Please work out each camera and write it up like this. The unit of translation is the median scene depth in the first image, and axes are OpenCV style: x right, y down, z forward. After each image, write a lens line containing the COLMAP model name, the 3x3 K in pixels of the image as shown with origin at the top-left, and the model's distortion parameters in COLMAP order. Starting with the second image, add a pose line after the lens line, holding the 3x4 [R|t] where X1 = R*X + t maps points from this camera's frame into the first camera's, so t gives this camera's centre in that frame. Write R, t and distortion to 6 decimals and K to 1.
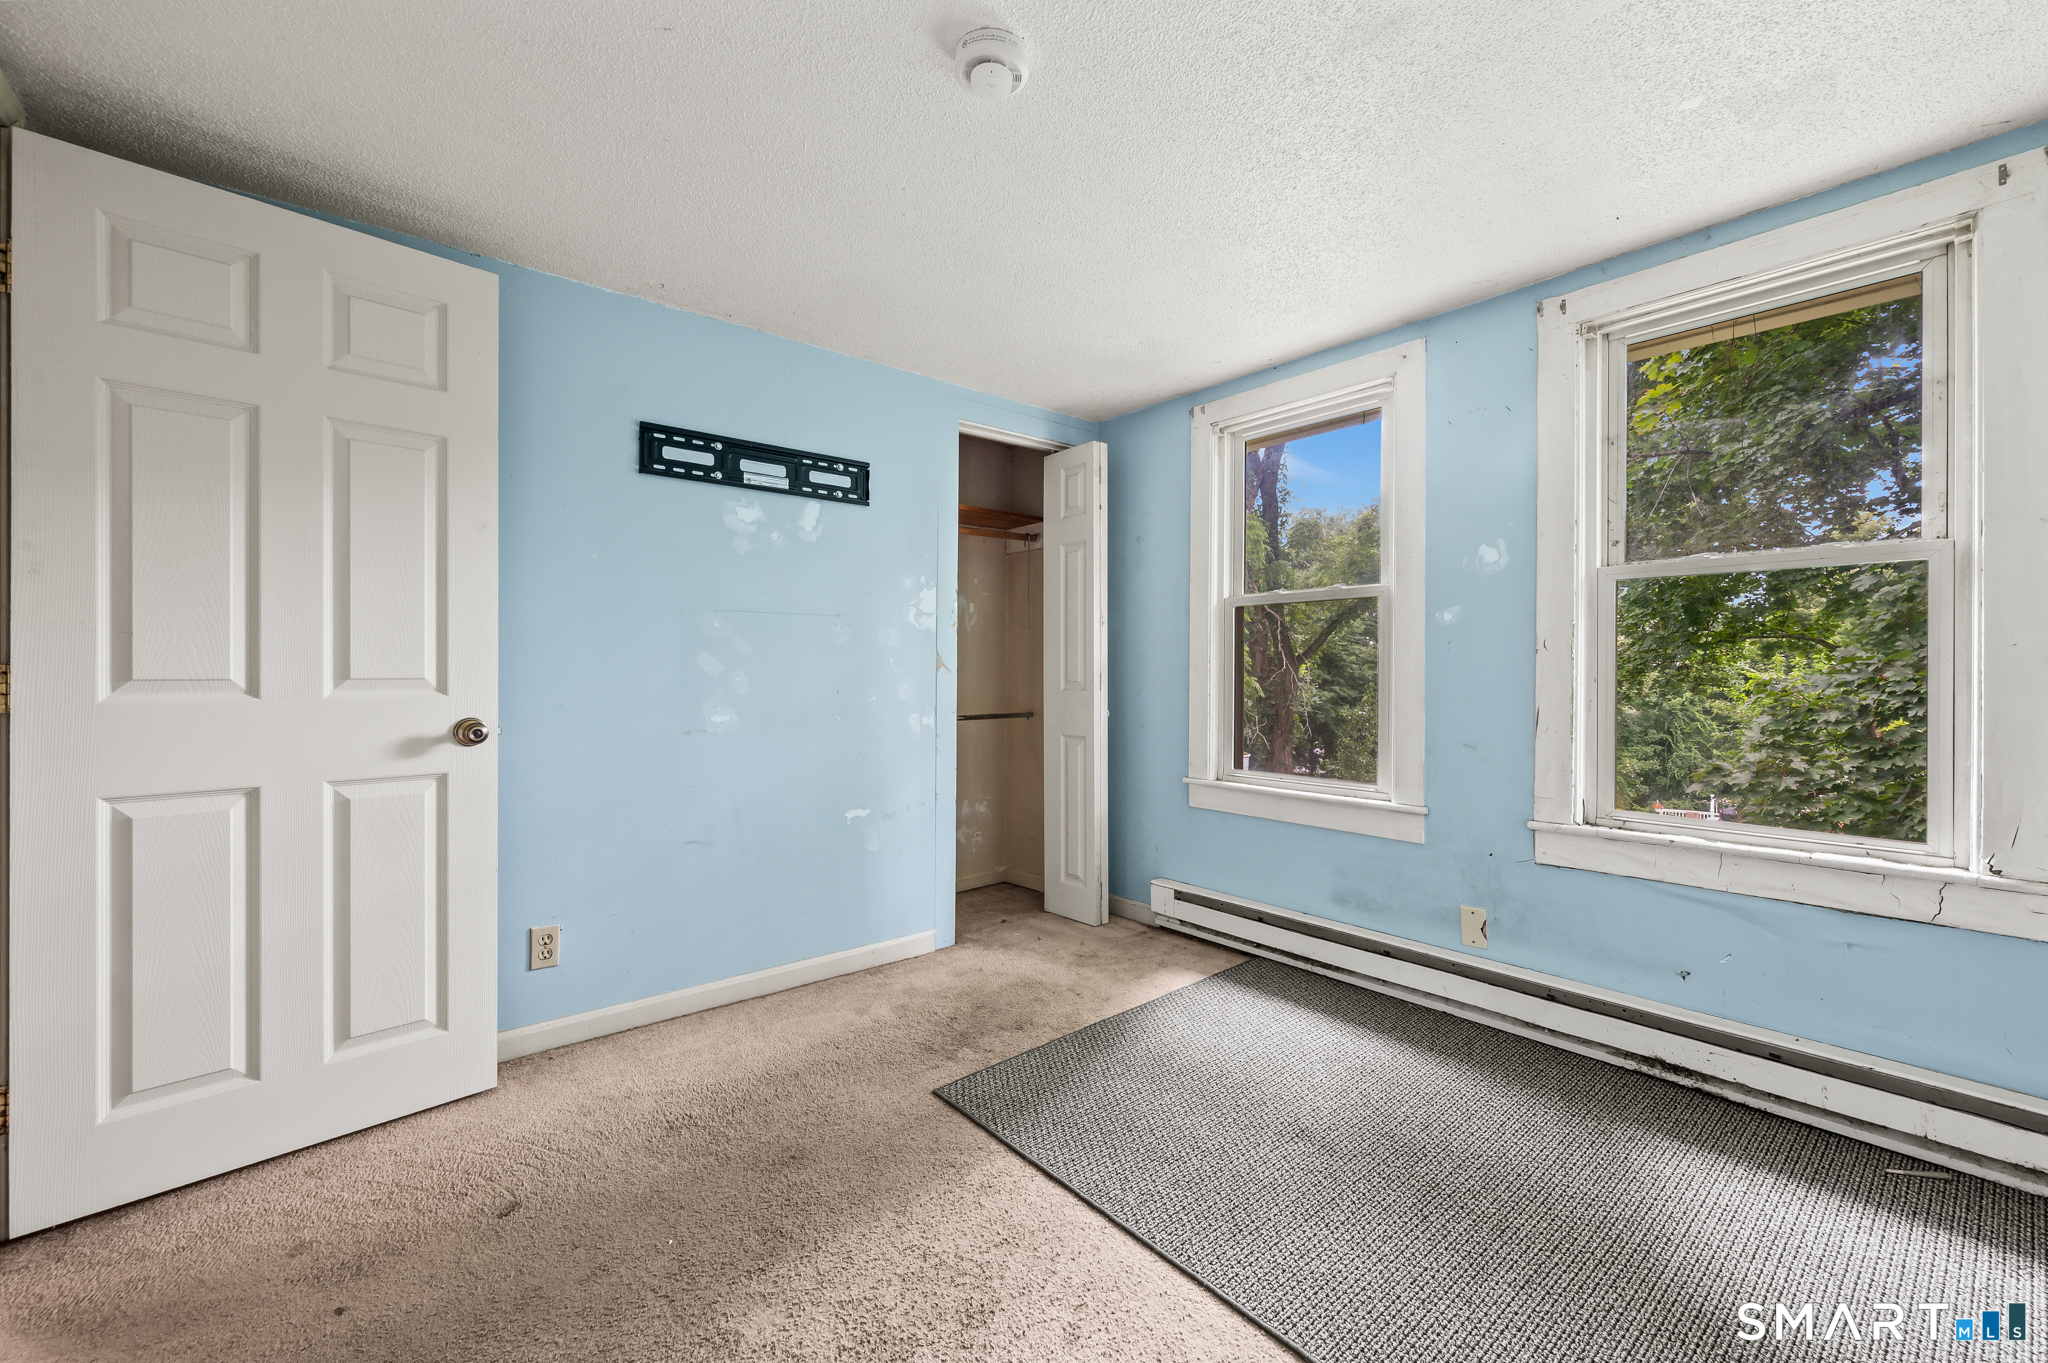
lens RADIAL K [[835.6, 0, 1045.0], [0, 835.6, 675.3], [0, 0, 1]] dist [-0.001343, -0.000340]
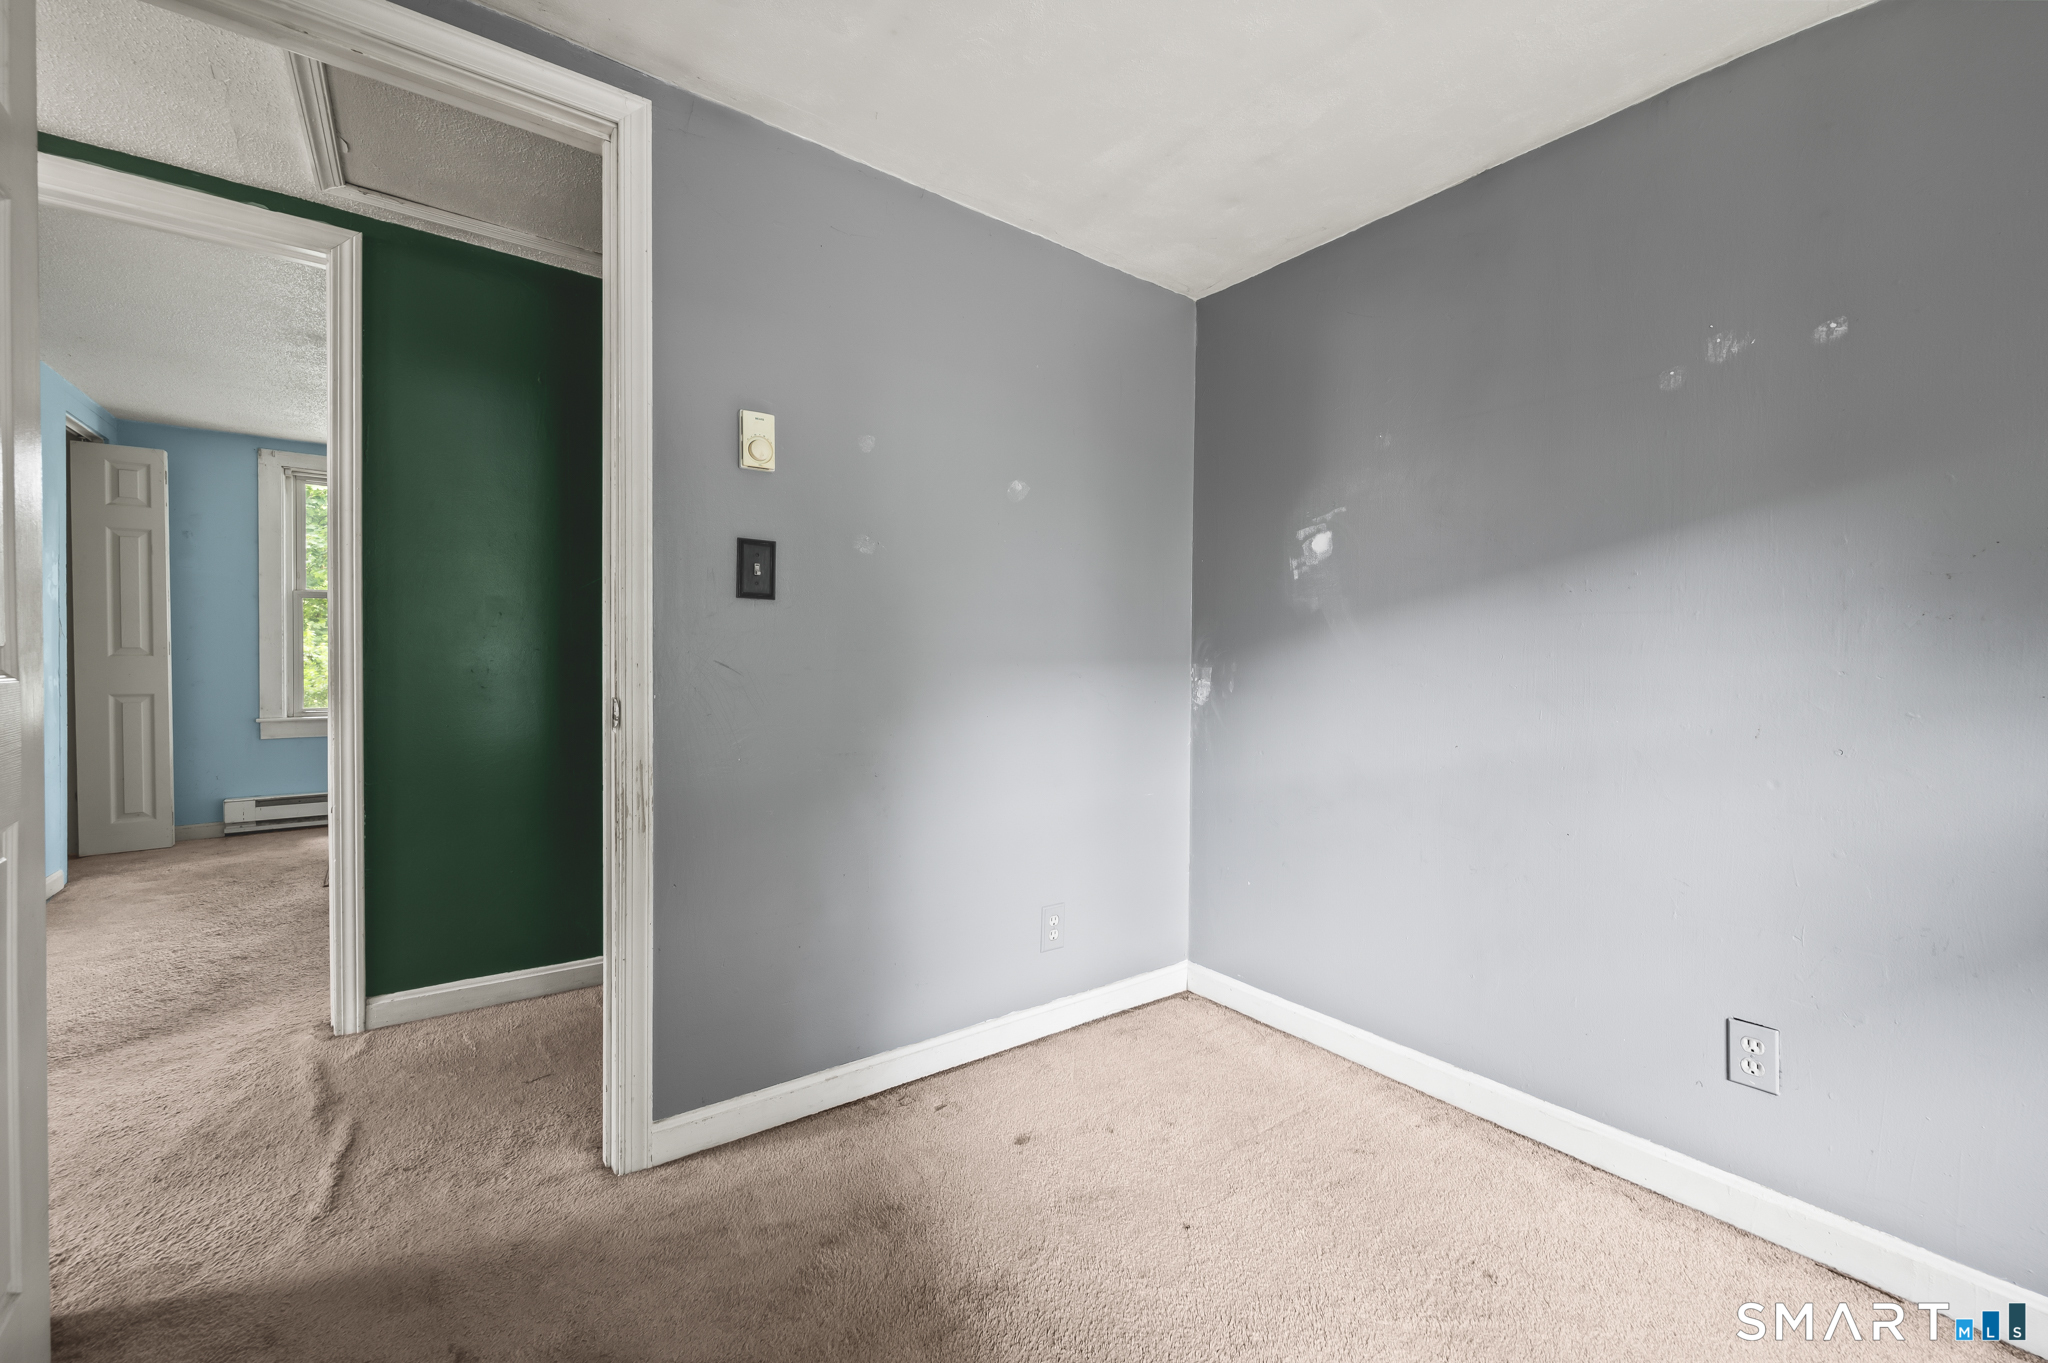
lens RADIAL K [[813.2, 0, 1008.9], [0, 813.2, 669.2], [0, 0, 1]] dist [-0.001388, -0.000241]
pose [[0.074763, -0.019428, 0.997012, -1.304398], [-0.004049, 0.999796, 0.019786, 0.012501], [-0.997193, -0.005516, 0.074669, -0.399275]]
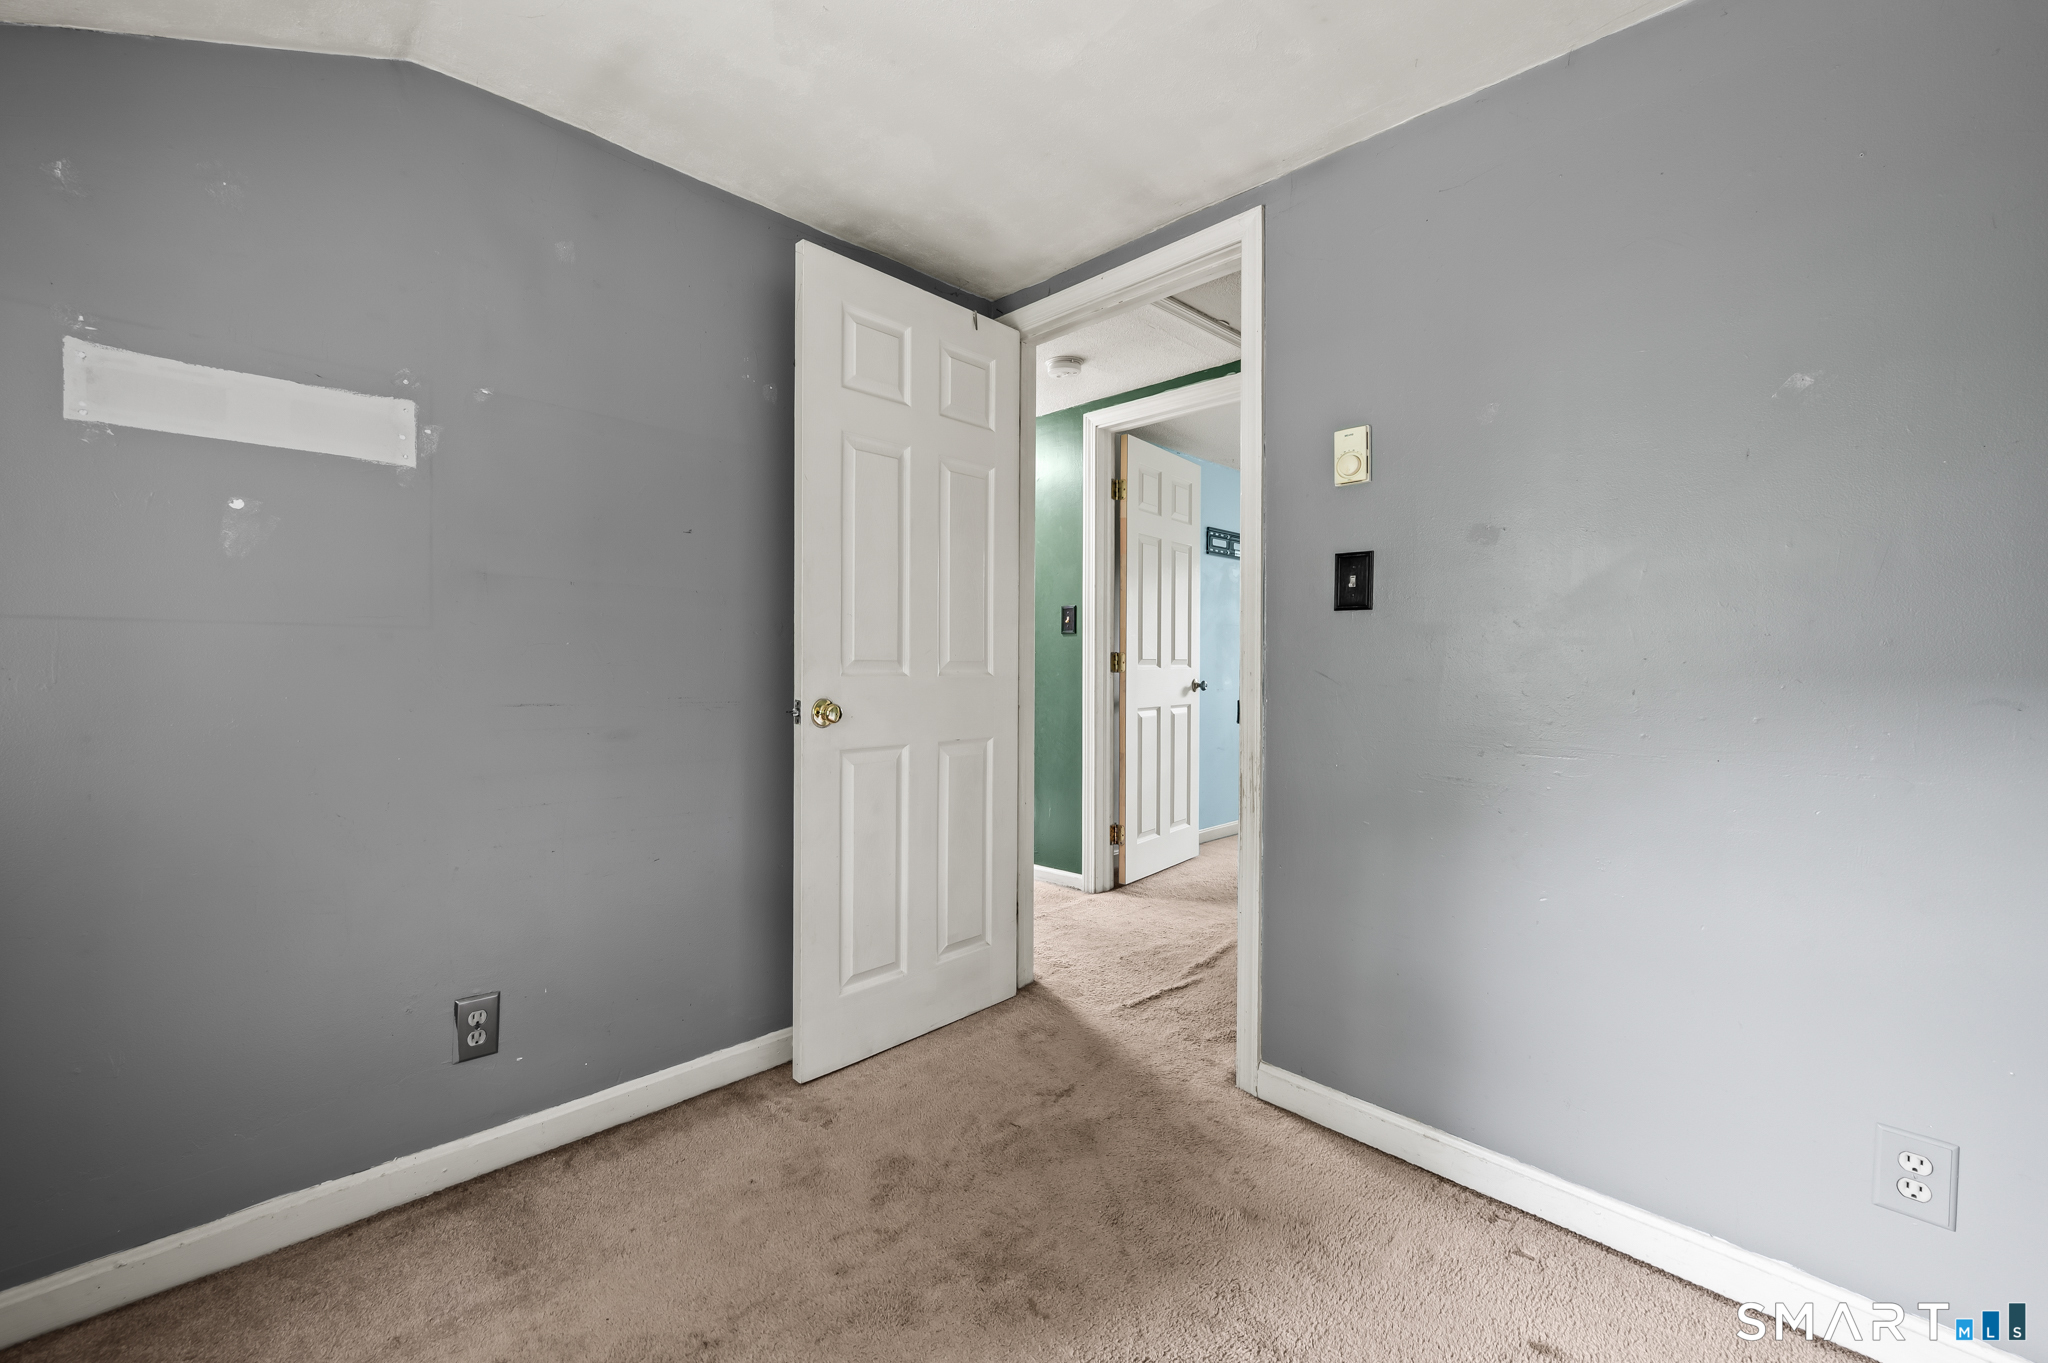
lens RADIAL K [[834.5, 0, 1000.5], [0, 834.5, 675.3], [0, 0, 1]] dist [0.000356, -0.000038]
pose [[0.997915, 0.003625, 0.064445, -0.998055], [-0.004338, 0.999931, 0.010923, 0.016697], [-0.064401, -0.011180, 0.997861, -0.815011]]
